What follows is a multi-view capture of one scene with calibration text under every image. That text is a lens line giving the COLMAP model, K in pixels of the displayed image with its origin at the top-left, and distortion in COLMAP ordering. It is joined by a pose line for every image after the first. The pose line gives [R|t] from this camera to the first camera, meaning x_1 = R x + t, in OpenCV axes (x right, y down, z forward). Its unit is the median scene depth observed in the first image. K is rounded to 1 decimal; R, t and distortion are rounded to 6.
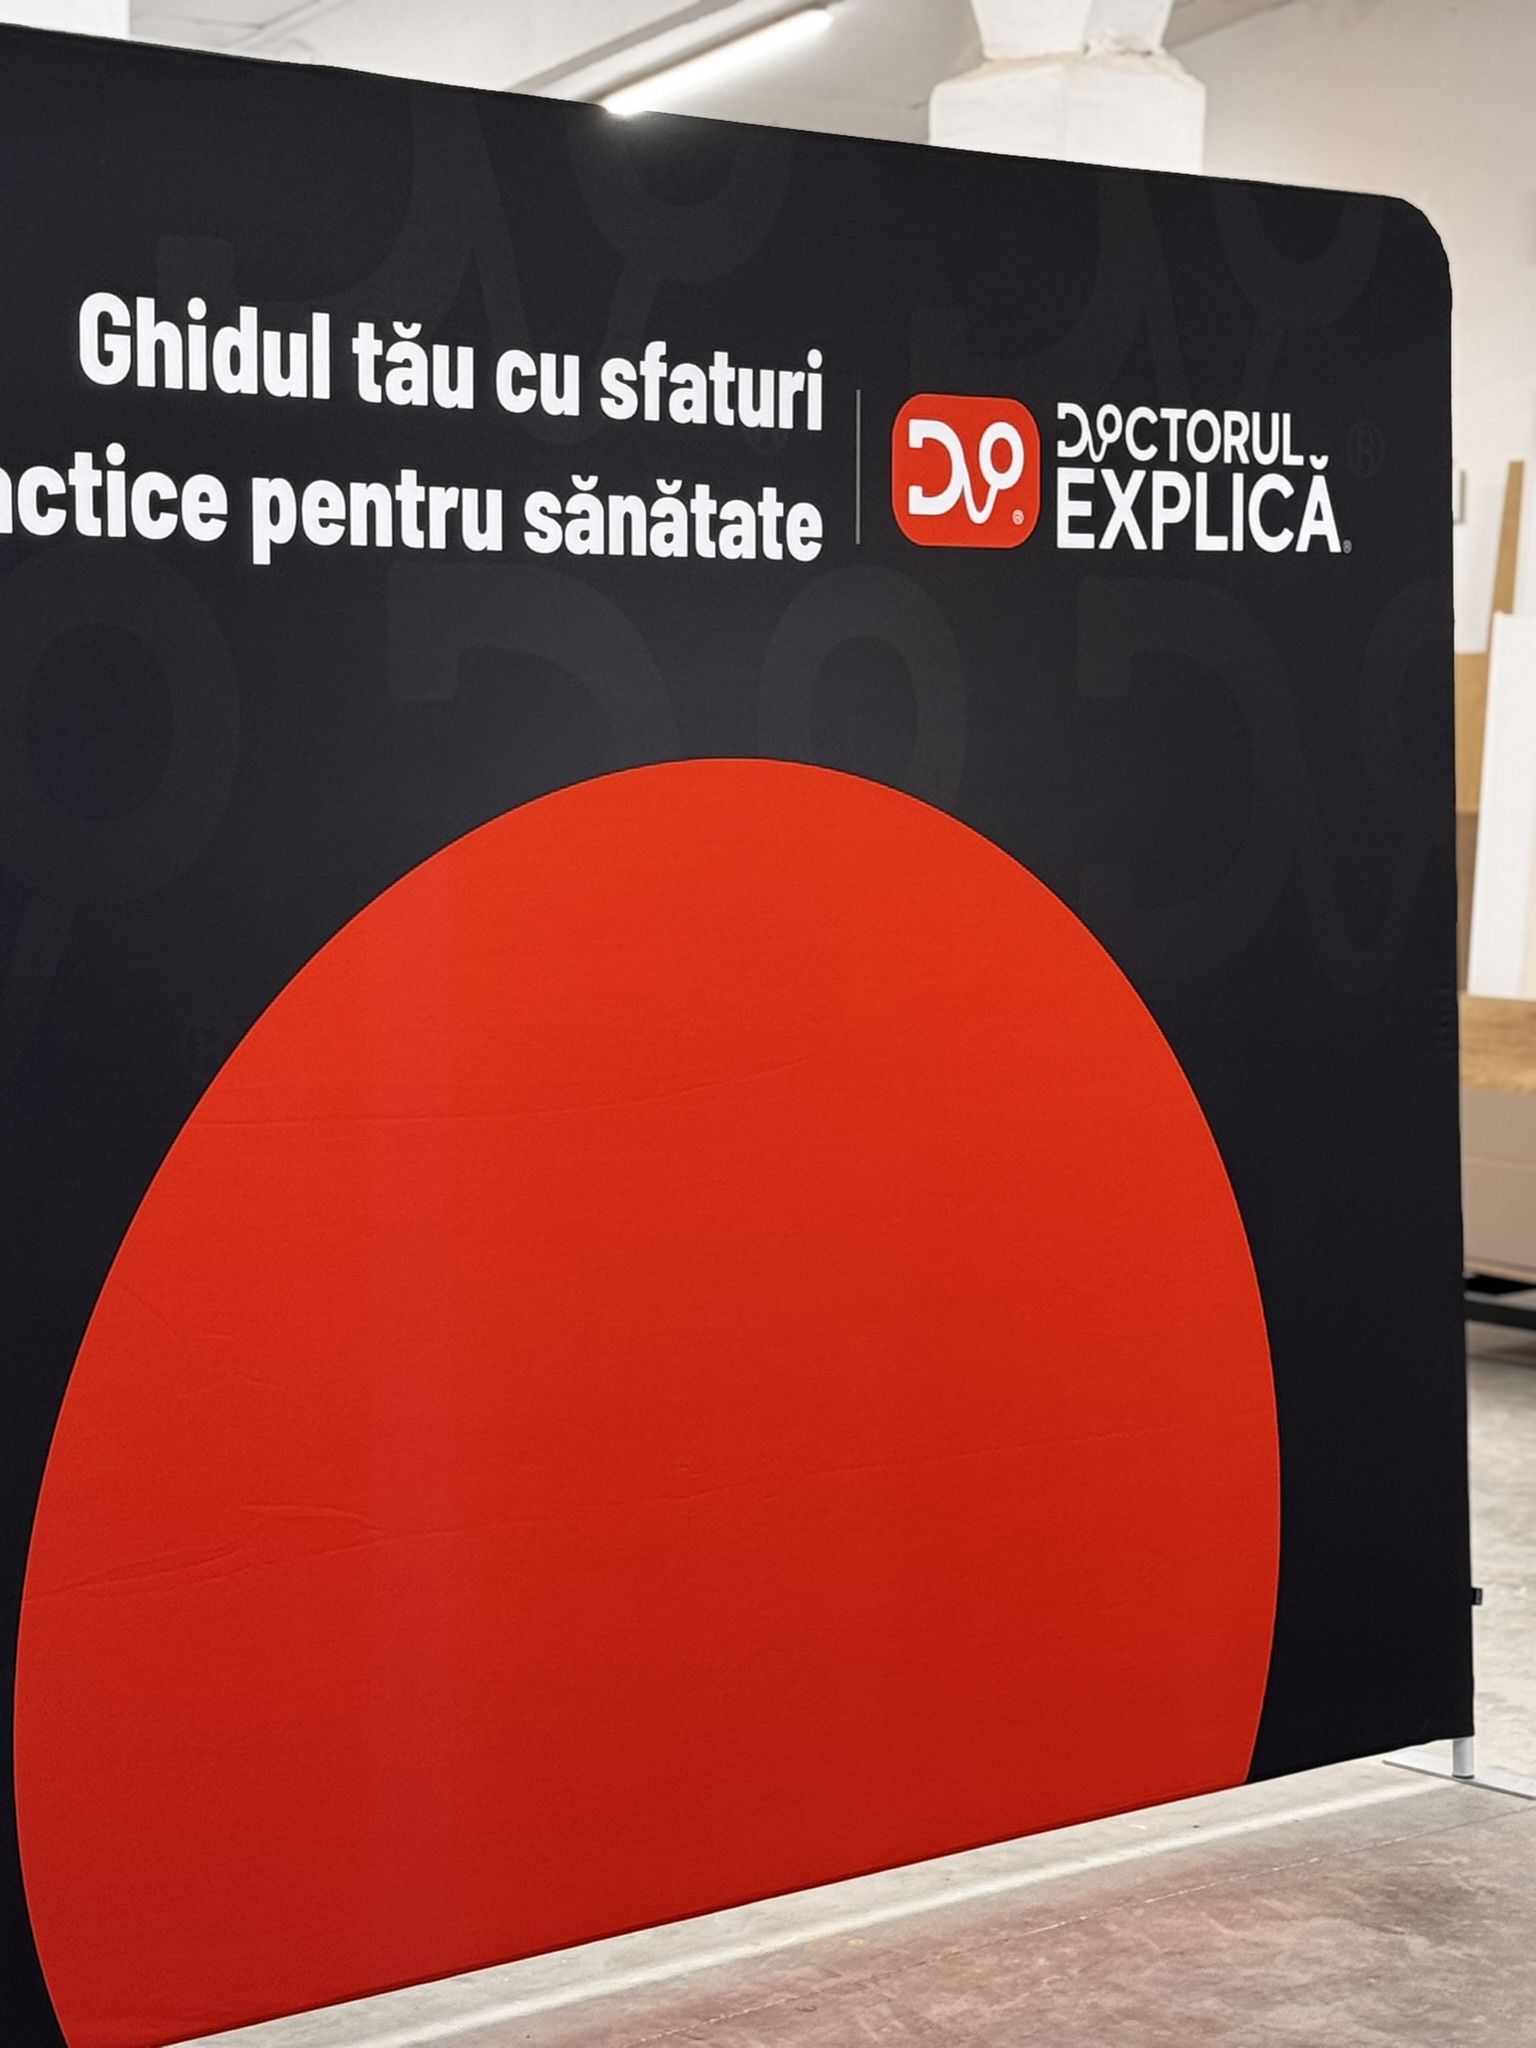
lens RADIAL K [[4654.9, 0, 768.0], [0, 4654.9, 1024.0], [0, 0, 1]] dist [0.427555, 0.188037]
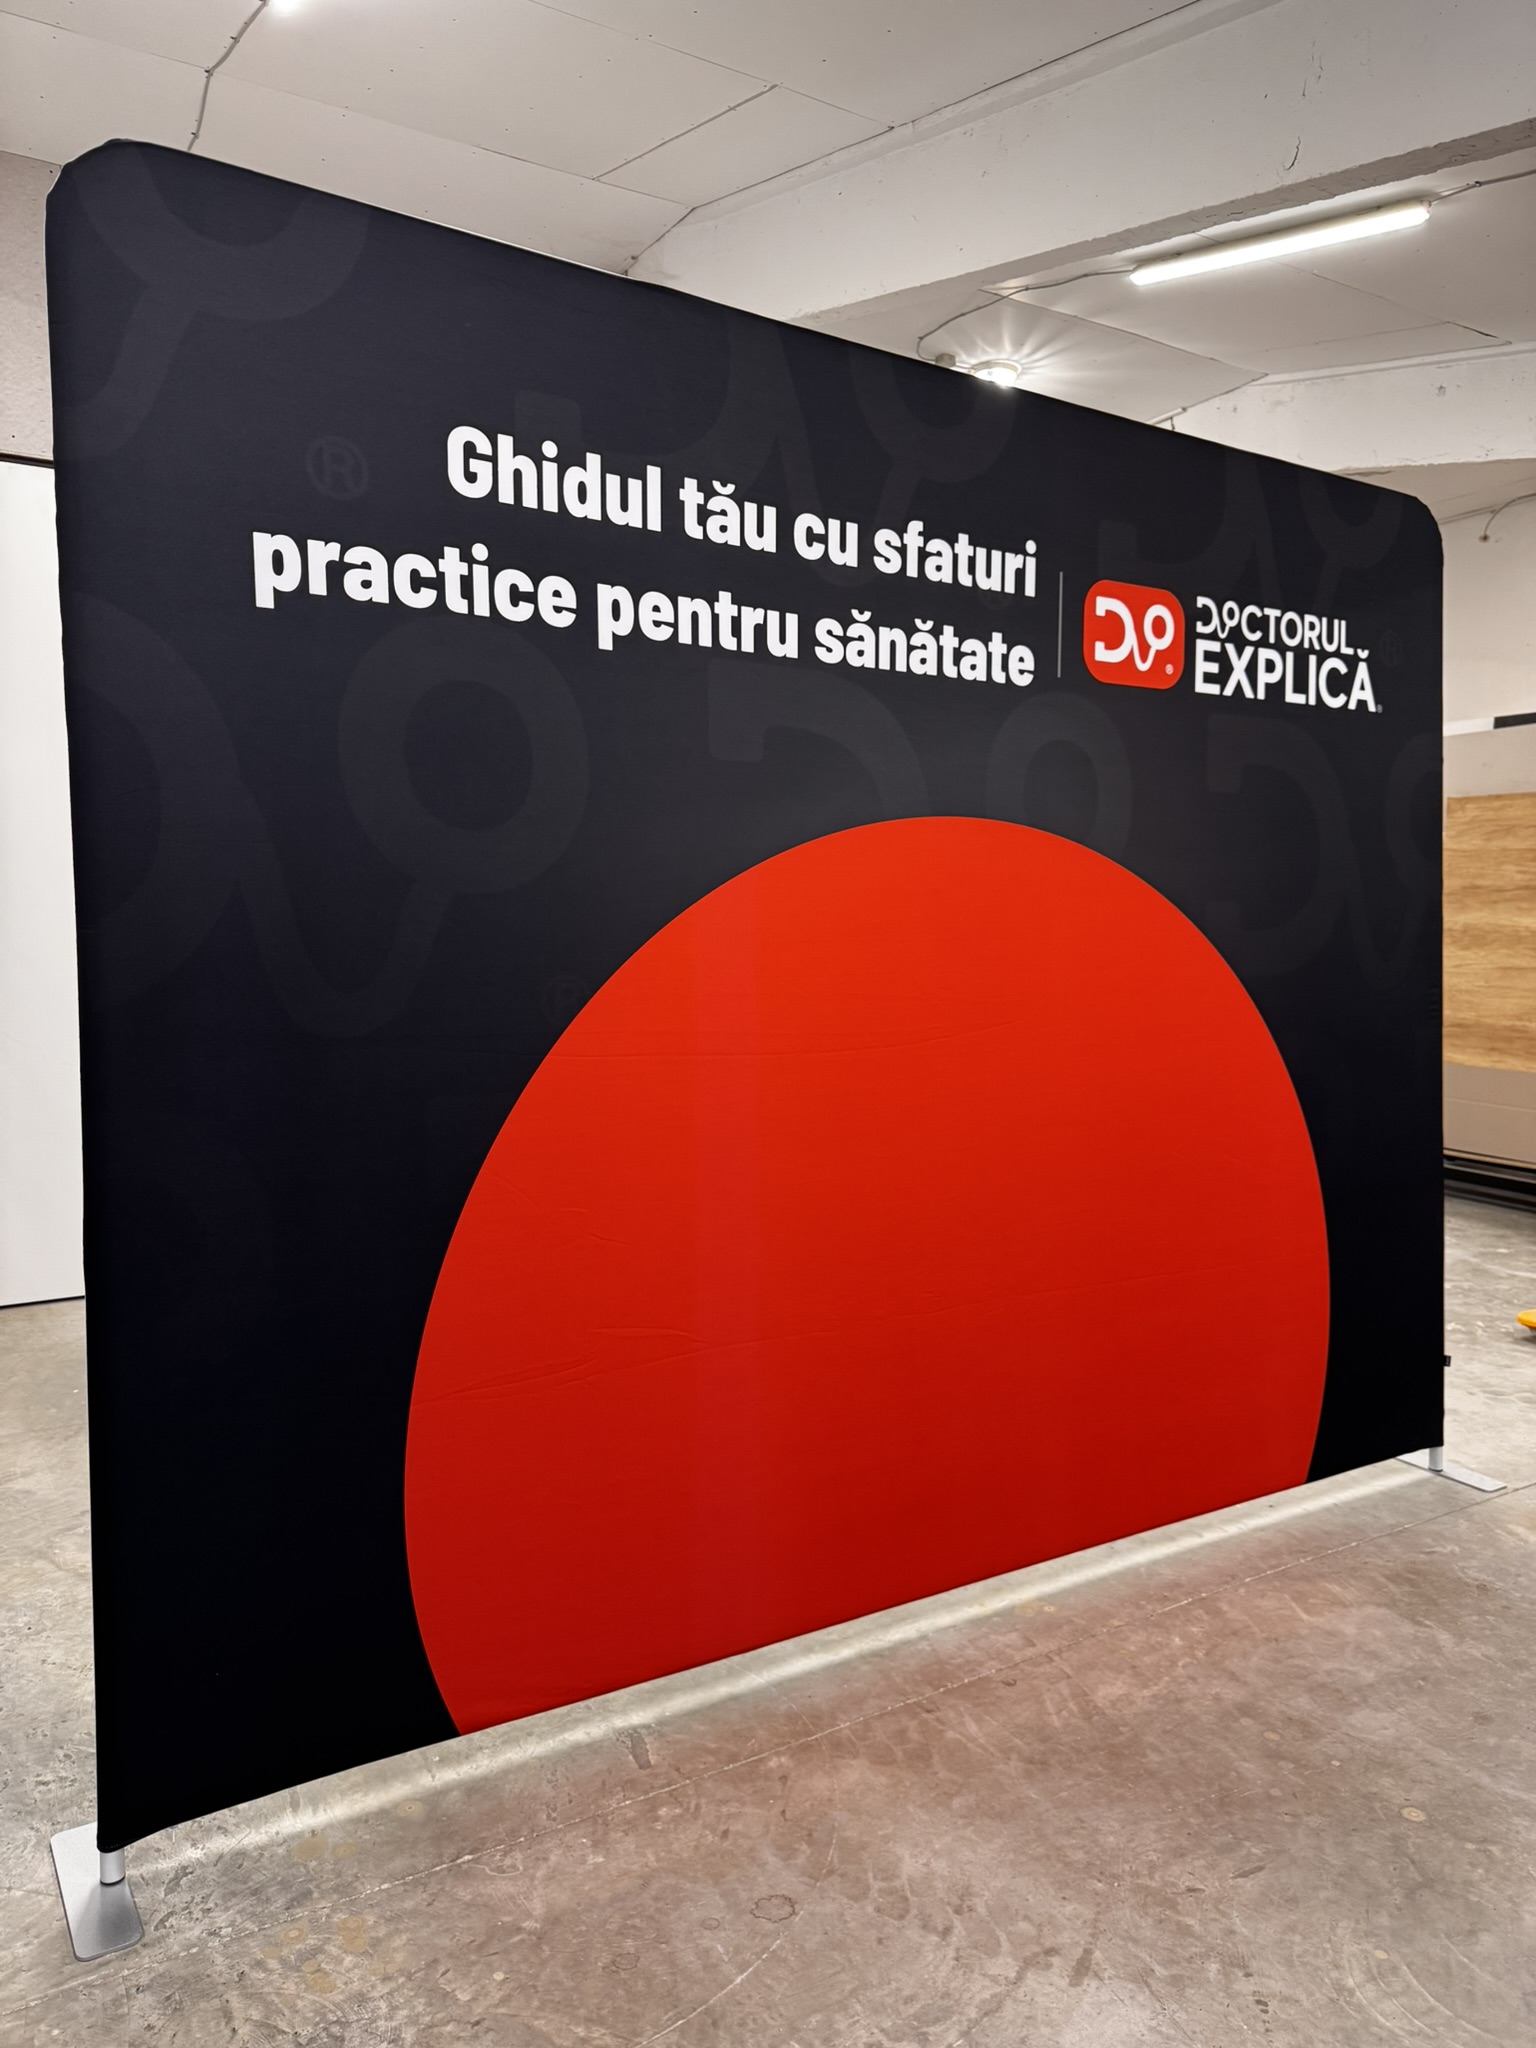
lens RADIAL K [[1431.4, 0, 763.9], [0, 1431.4, 1027.5], [0, 0, 1]] dist [0.179011, -0.355207]
pose [[0.980324, 0.011218, -0.197077, 0.020034], [-0.011841, 0.999928, -0.001982, 0.011562], [0.197040, 0.004276, 0.980386, 0.542548]]
